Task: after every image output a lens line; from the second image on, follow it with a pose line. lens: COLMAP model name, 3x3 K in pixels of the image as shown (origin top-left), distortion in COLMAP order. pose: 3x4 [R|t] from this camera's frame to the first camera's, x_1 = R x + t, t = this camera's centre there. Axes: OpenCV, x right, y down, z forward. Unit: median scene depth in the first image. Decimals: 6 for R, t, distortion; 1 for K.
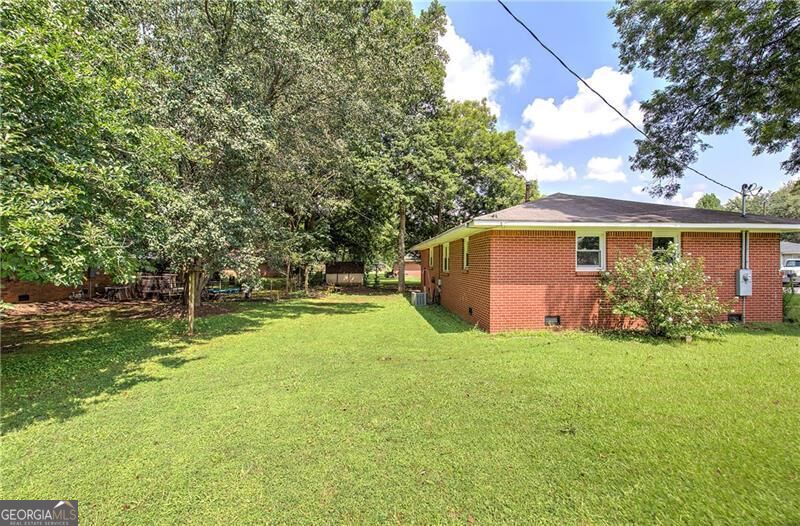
lens RADIAL K [[333.3, 0, 400.0], [0, 333.3, 263.0], [0, 0, 1]] dist [-0.000469, -0.000648]
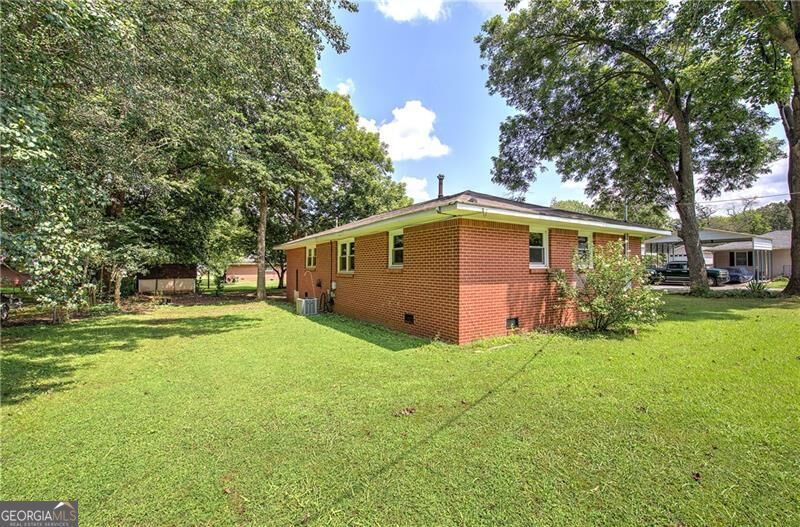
lens RADIAL K [[333.3, 0, 400.0], [0, 333.3, 263.5], [0, 0, 1]] dist [-0.000469, -0.000648]
pose [[0.888357, 0.004956, 0.459126, -0.100175], [-0.000337, 0.999949, -0.010141, 0.008623], [-0.459152, 0.008854, 0.888313, 0.144125]]
